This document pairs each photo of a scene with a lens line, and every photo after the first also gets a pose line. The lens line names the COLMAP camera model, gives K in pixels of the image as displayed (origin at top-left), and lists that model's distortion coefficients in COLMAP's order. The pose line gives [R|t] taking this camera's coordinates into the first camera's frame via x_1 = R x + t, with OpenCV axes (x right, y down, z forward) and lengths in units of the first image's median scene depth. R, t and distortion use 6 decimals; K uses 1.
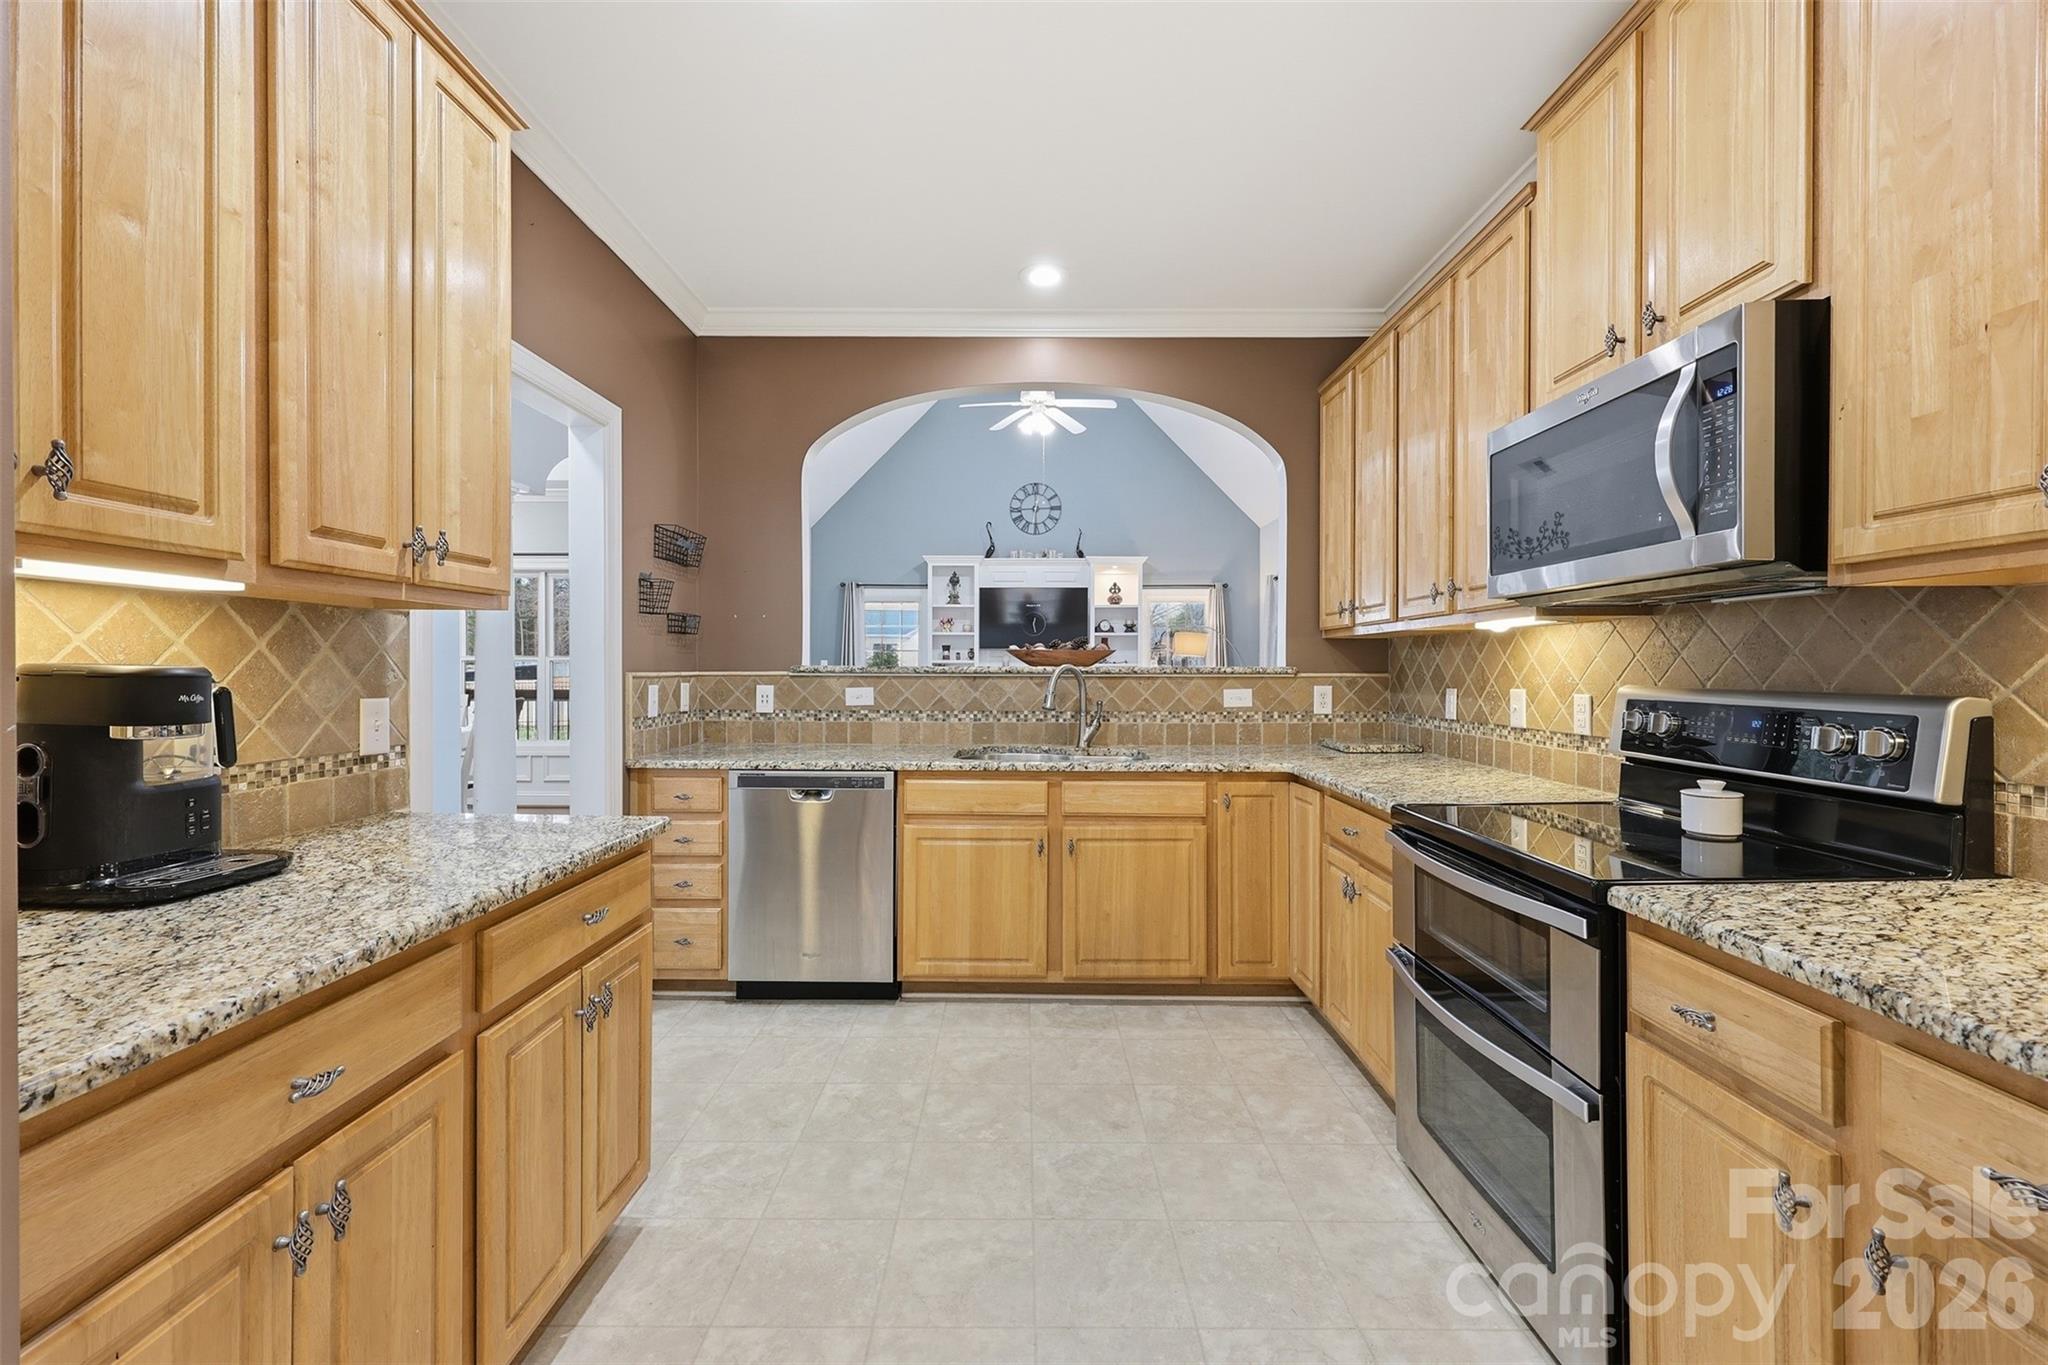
lens RADIAL K [[831.1, 0, 1016.2], [0, 831.1, 677.0], [0, 0, 1]] dist [-0.000085, -0.000117]
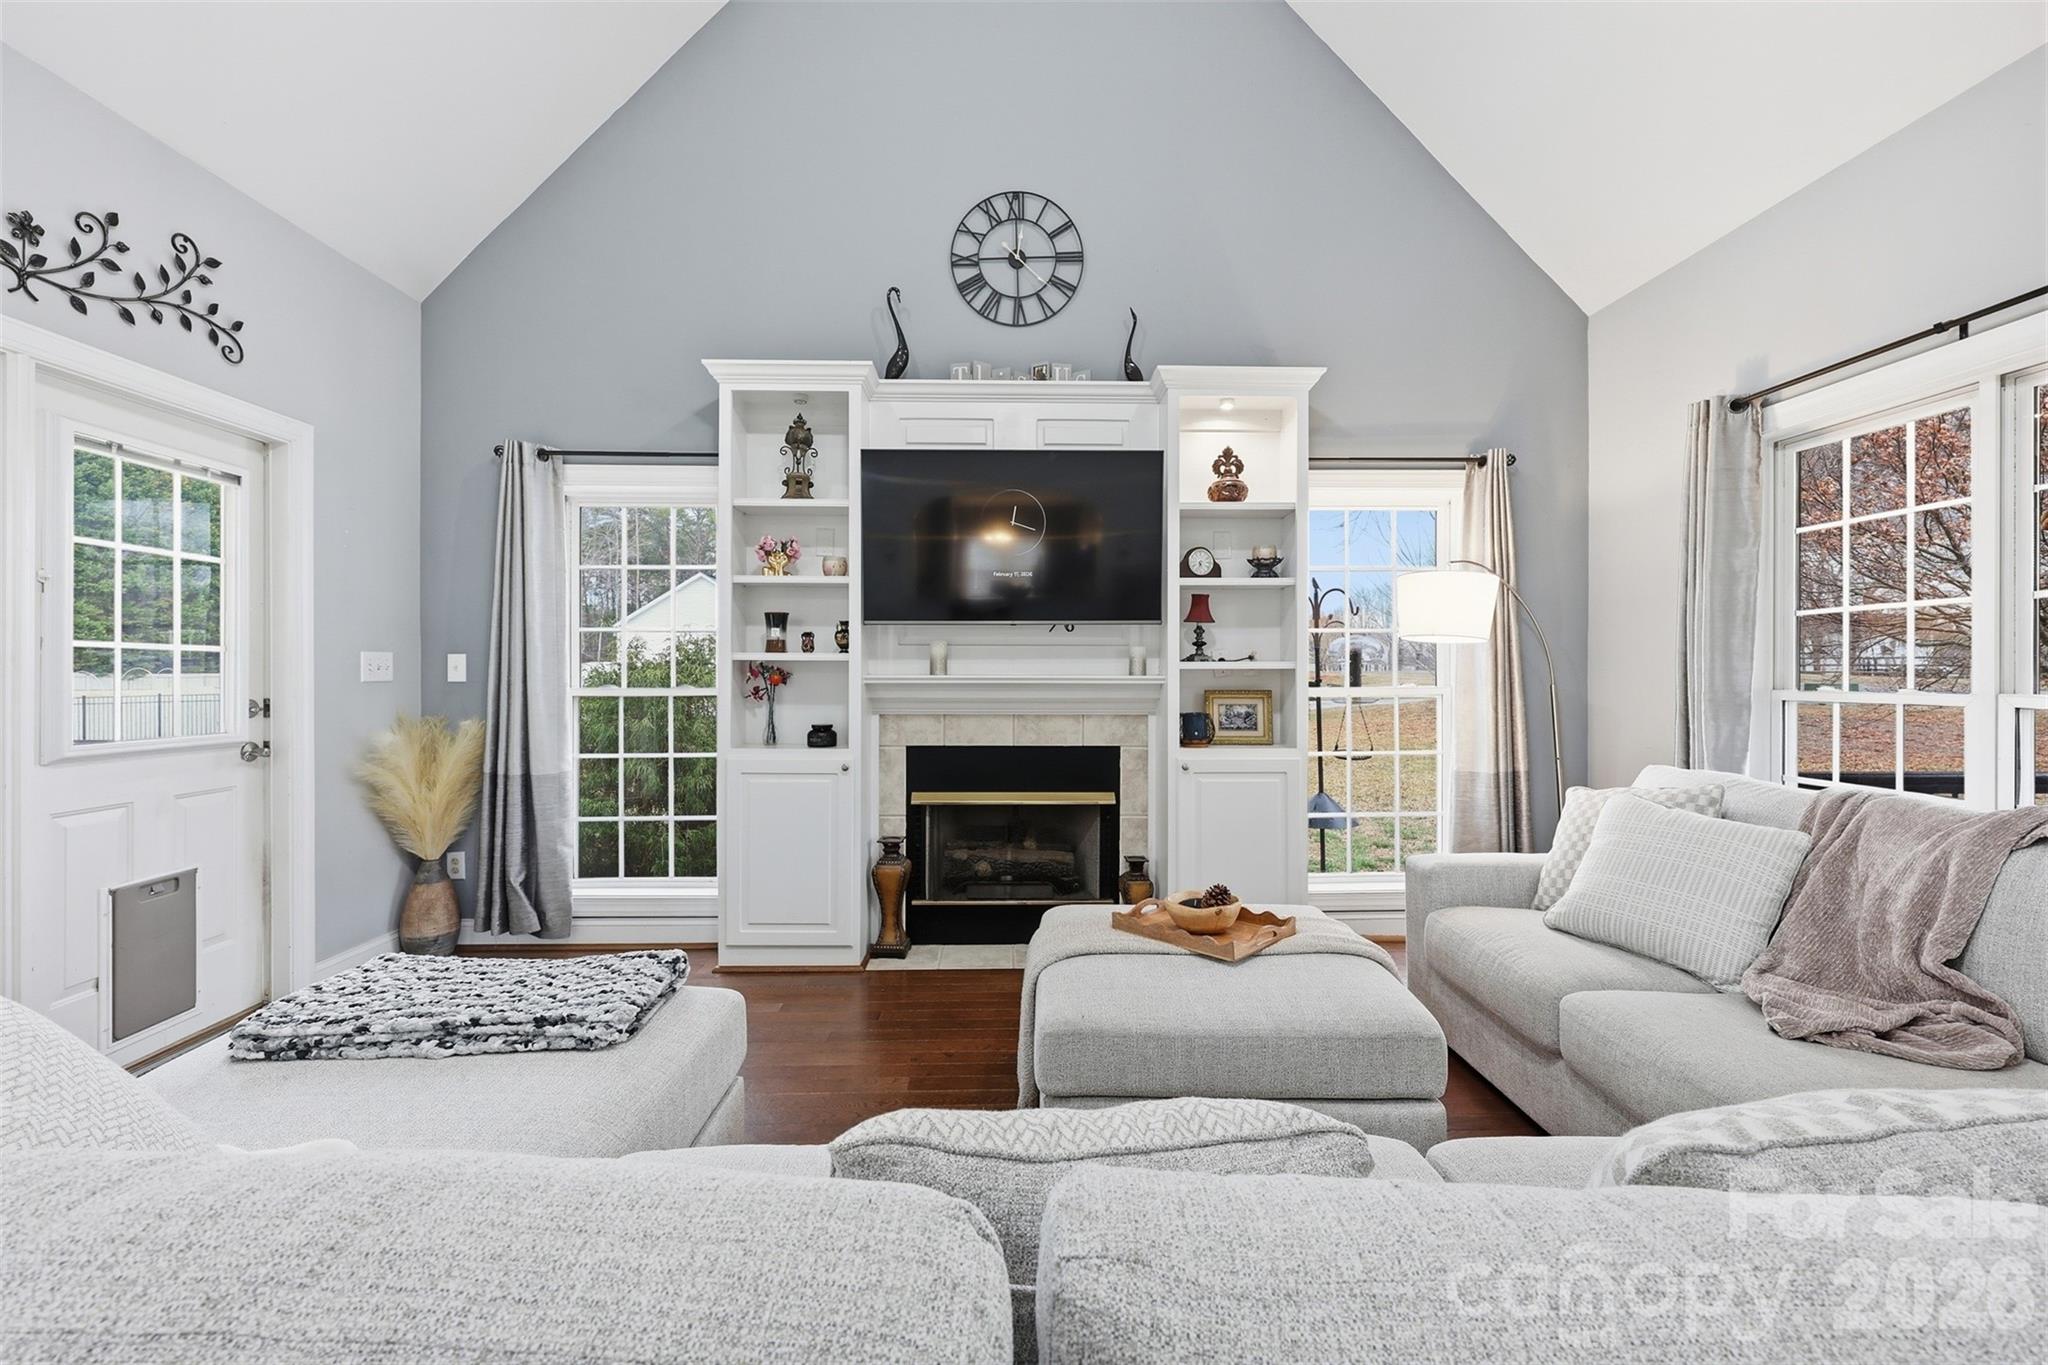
lens RADIAL K [[831.1, 0, 1038.5], [0, 831.1, 673.0], [0, 0, 1]] dist [-0.000085, -0.000117]
pose [[0.999364, -0.005105, 0.035279, 0.018850], [0.005125, 0.999987, -0.000477, -0.010561], [-0.035277, 0.000657, 0.999377, 0.621791]]
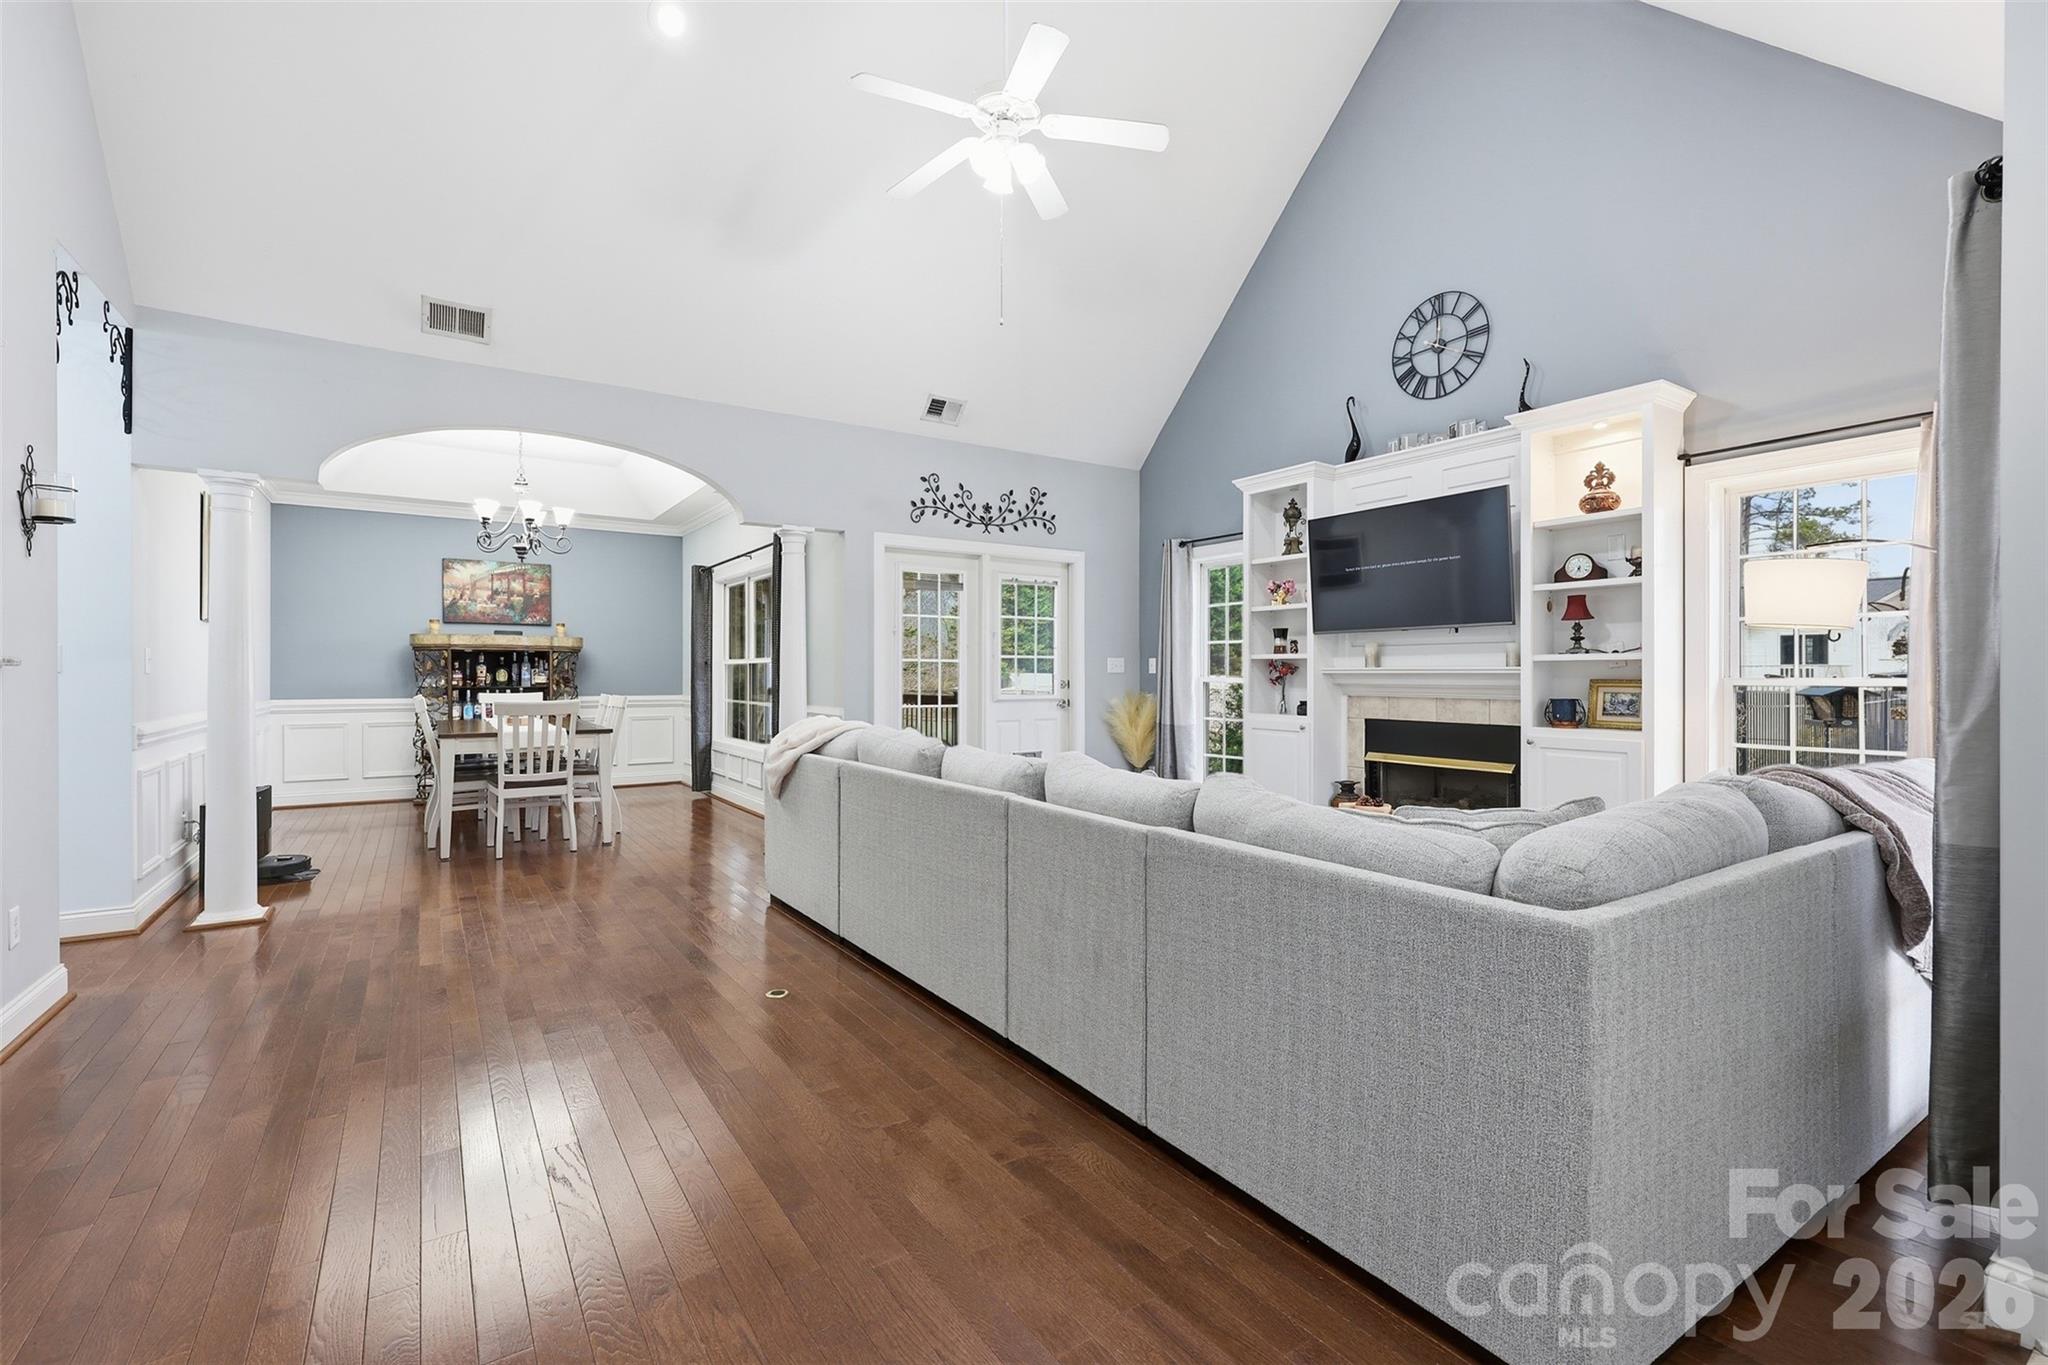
lens RADIAL K [[914.2, 0, 1032.5], [0, 914.2, 670.3], [0, 0, 1]] dist [-0.003578, -0.000204]
pose [[0.567356, -0.009915, -0.823413, 0.337400], [0.005173, 0.999951, -0.008477, -0.004631], [0.823456, 0.000550, 0.567380, 0.494167]]
